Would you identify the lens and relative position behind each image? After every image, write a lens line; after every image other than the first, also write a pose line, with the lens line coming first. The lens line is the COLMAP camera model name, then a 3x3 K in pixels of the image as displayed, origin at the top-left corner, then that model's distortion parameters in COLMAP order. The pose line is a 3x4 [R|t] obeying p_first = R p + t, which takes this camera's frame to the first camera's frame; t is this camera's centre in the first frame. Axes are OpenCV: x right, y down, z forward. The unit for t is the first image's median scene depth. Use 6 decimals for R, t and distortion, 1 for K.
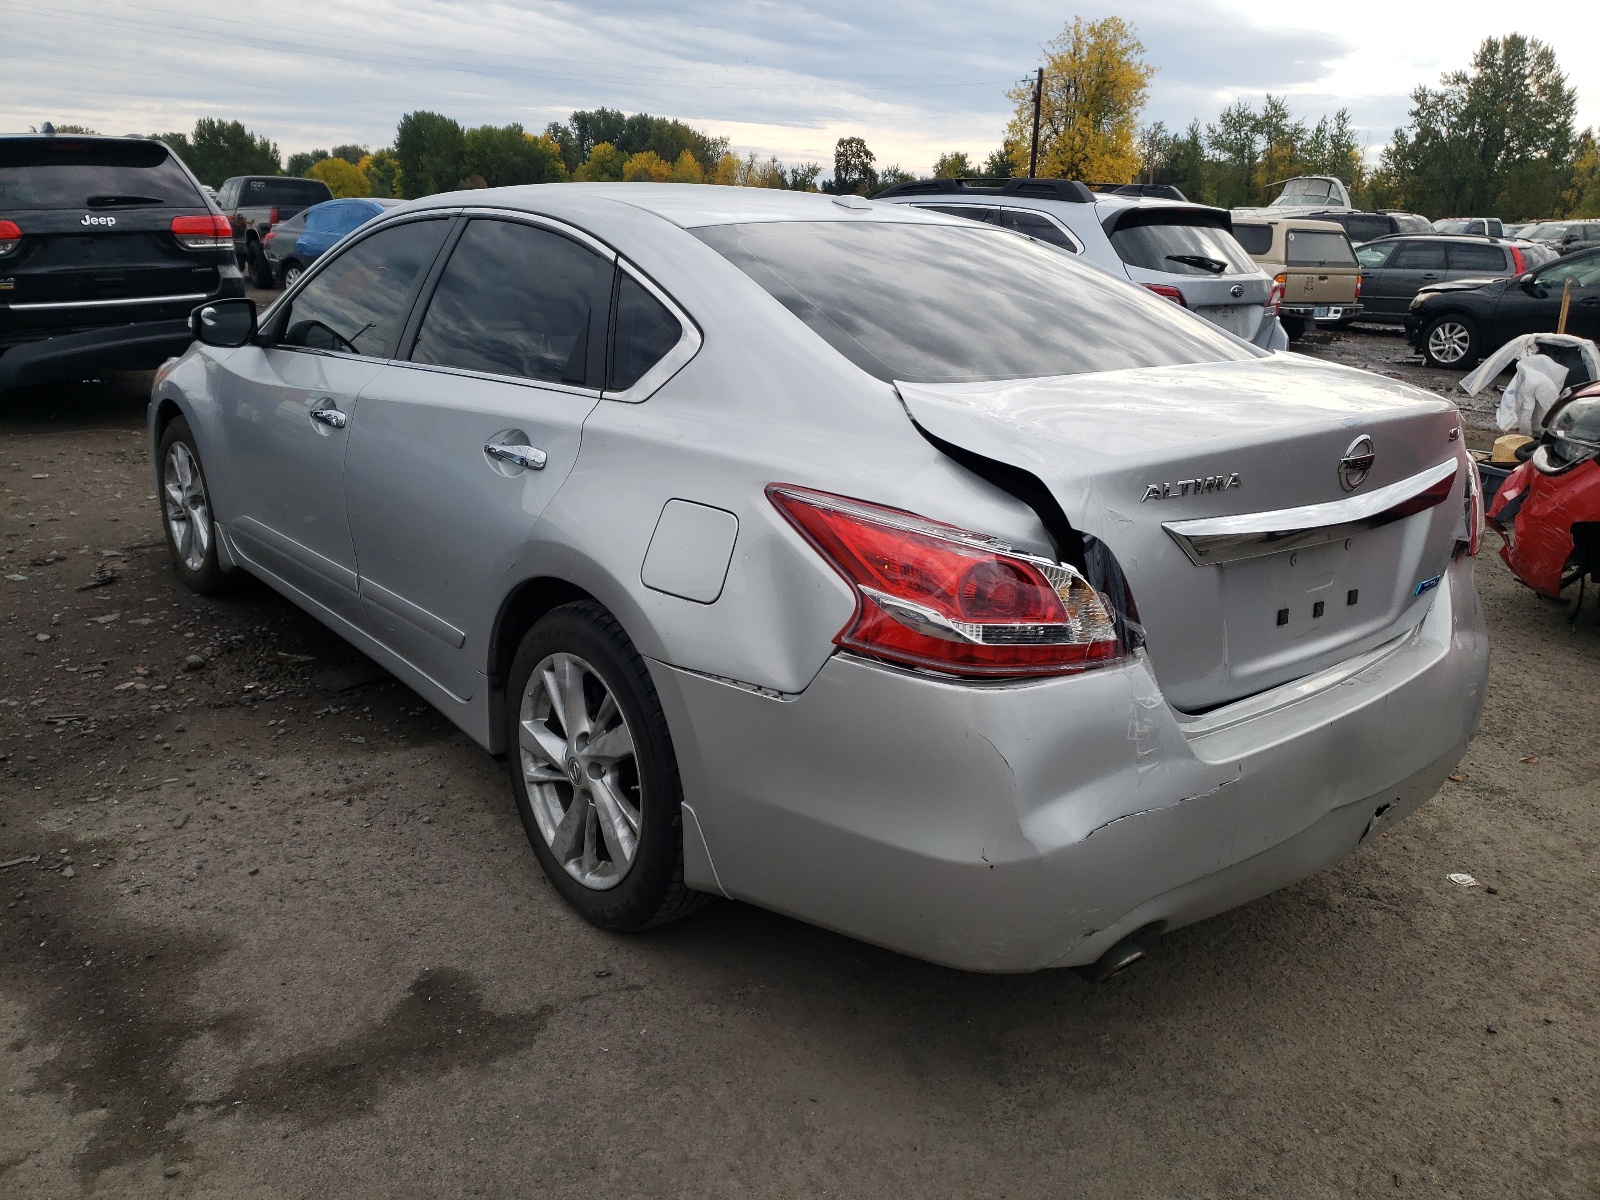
lens RADIAL K [[1190.2, 0, 737.2], [0, 1190.2, 613.5], [0, 0, 1]] dist [0.034627, -0.022274]
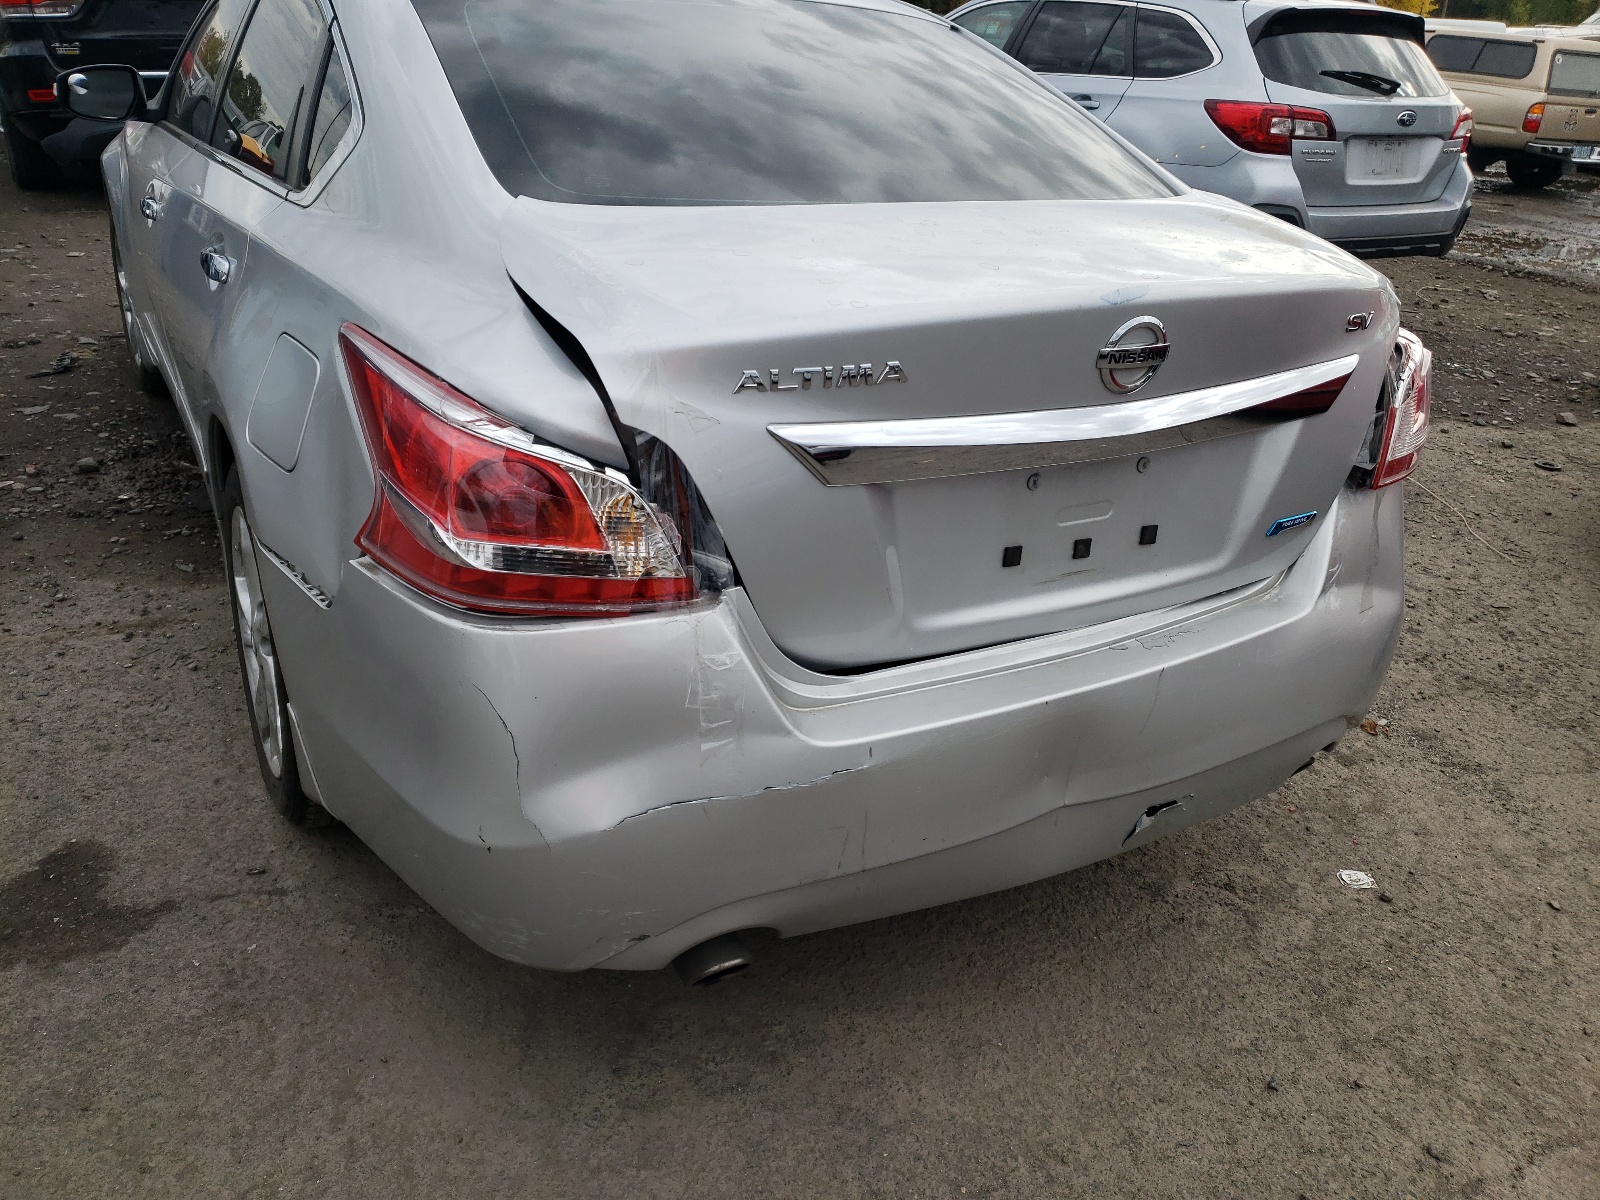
lens RADIAL K [[1190.2, 0, 738.4], [0, 1190.2, 608.7], [0, 0, 1]] dist [0.034627, -0.022274]
pose [[0.985762, 0.103866, -0.132232, 0.337610], [-0.084051, 0.985484, 0.147504, -0.053053], [0.145633, -0.134290, 0.980182, 0.201721]]
